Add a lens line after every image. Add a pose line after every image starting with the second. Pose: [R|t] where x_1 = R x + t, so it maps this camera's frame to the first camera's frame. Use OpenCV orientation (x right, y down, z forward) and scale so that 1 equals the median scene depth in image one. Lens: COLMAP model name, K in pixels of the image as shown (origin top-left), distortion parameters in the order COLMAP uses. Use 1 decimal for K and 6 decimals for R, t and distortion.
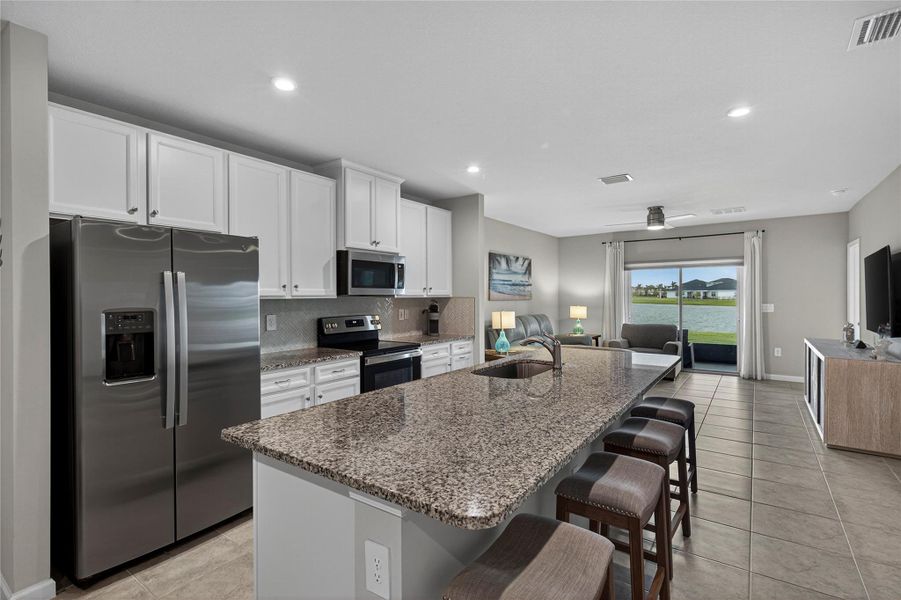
lens RADIAL K [[421.3, 0, 455.5], [0, 421.3, 295.4], [0, 0, 1]] dist [0.000457, 0.000033]
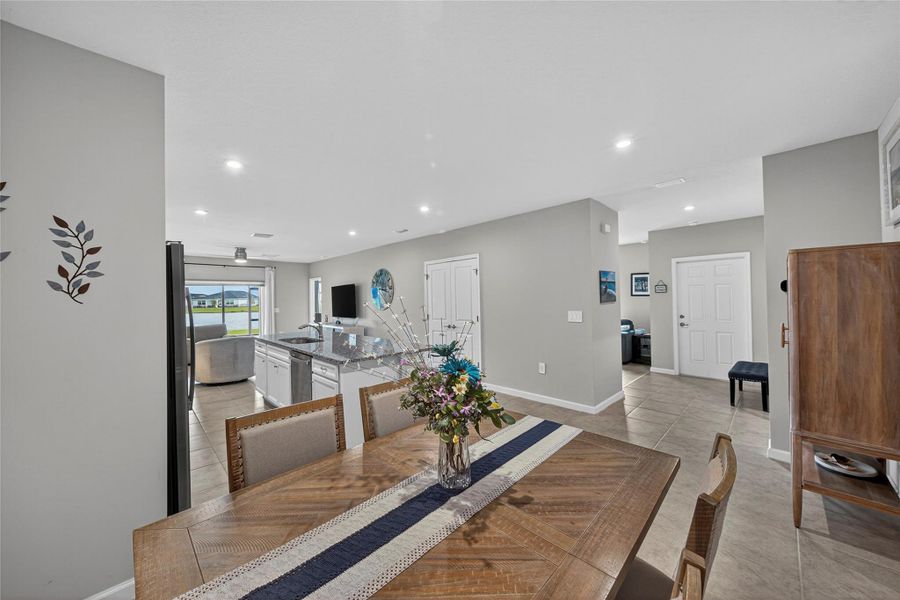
lens RADIAL K [[332.3, 0, 451.2], [0, 332.3, 295.9], [0, 0, 1]] dist [-0.000522, -0.000066]
pose [[0.189665, 0.008592, 0.981811, -0.647705], [0.017435, 0.999775, -0.012117, -0.002887], [-0.981694, 0.019416, 0.189473, 0.002485]]
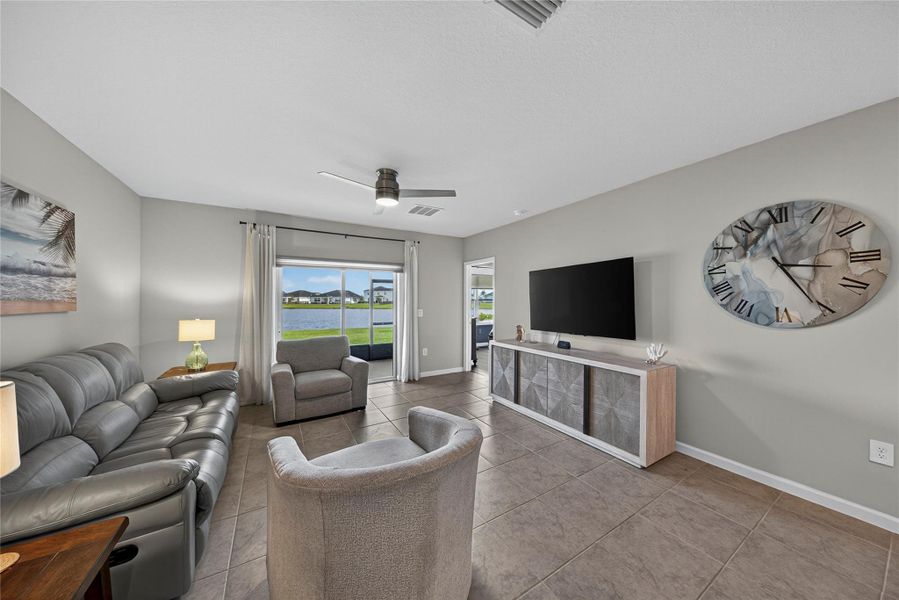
lens RADIAL K [[292.9, 0, 449.5], [0, 292.9, 300.0], [0, 0, 1]] dist [-0.000467, -0.000138]
pose [[0.399708, 0.005520, 0.916626, 0.092186], [-0.002246, 0.999985, -0.005043, -0.001088], [-0.916640, -0.000043, 0.399714, 0.795171]]
